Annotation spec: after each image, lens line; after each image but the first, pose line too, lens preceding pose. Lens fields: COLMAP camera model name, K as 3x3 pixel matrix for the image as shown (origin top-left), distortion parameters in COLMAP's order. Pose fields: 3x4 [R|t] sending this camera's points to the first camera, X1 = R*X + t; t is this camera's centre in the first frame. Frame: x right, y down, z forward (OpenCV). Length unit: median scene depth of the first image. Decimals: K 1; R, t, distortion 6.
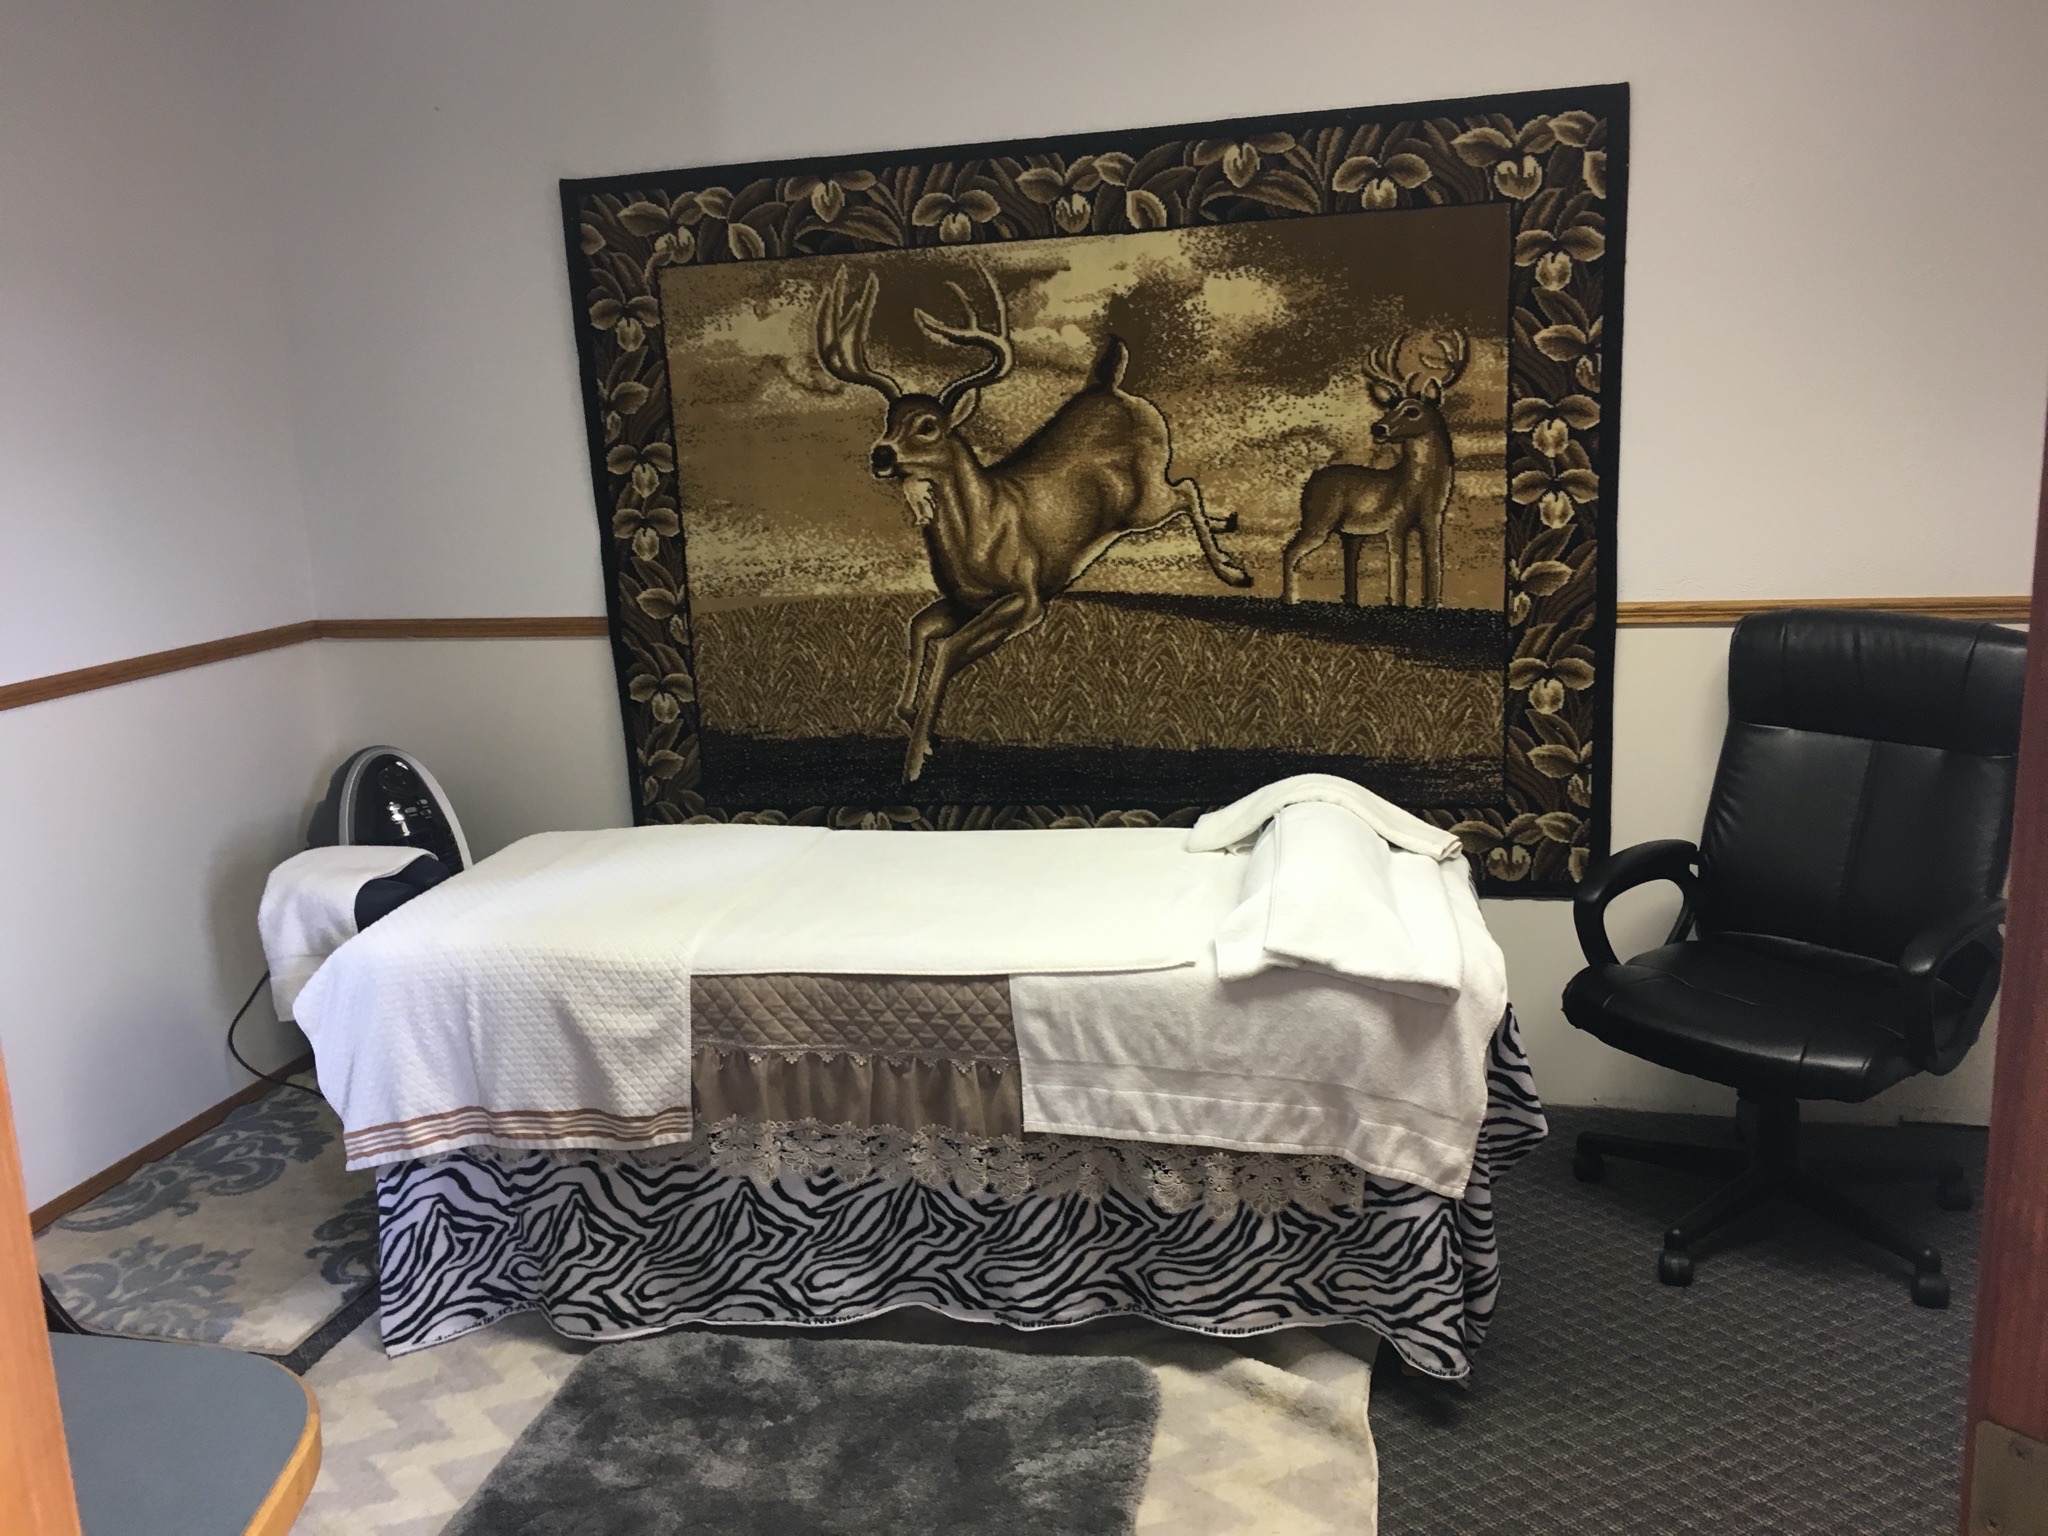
lens RADIAL K [[1750.9, 0, 1017.3], [0, 1750.9, 773.5], [0, 0, 1]] dist [0.050174, -0.018959]
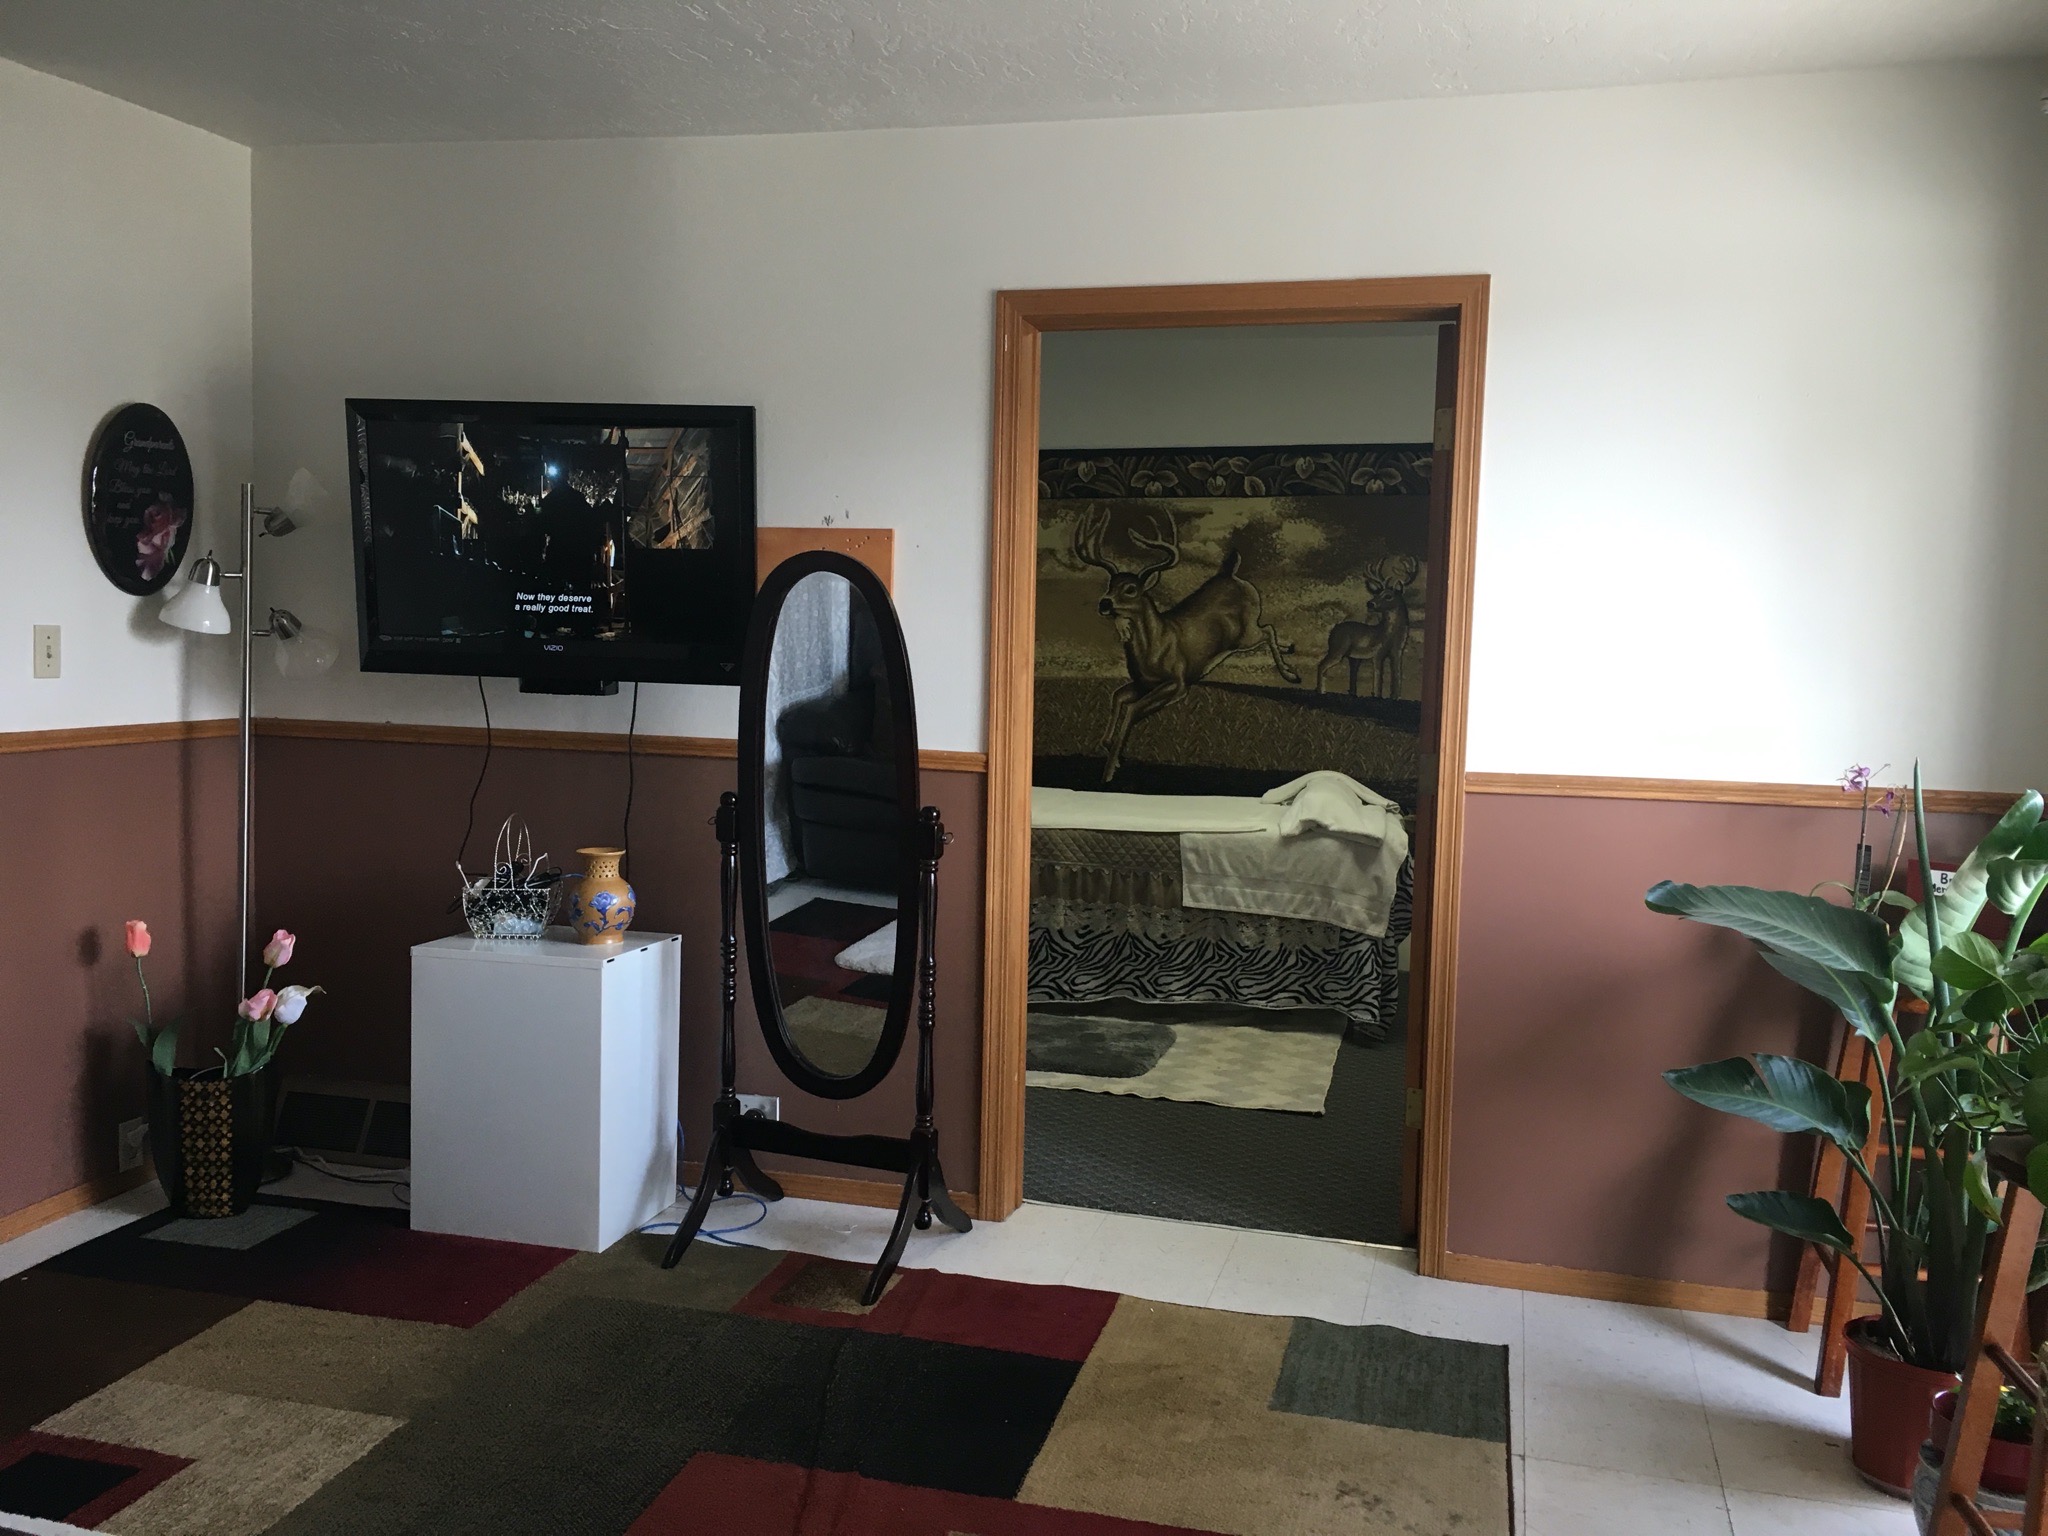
lens RADIAL K [[1750.9, 0, 1028.8], [0, 1750.9, 759.7], [0, 0, 1]] dist [0.050174, -0.018959]
pose [[0.997731, 0.062887, -0.024034, -0.109262], [-0.065289, 0.990917, -0.117565, 0.220007], [0.016423, 0.118867, 0.992774, -0.881738]]
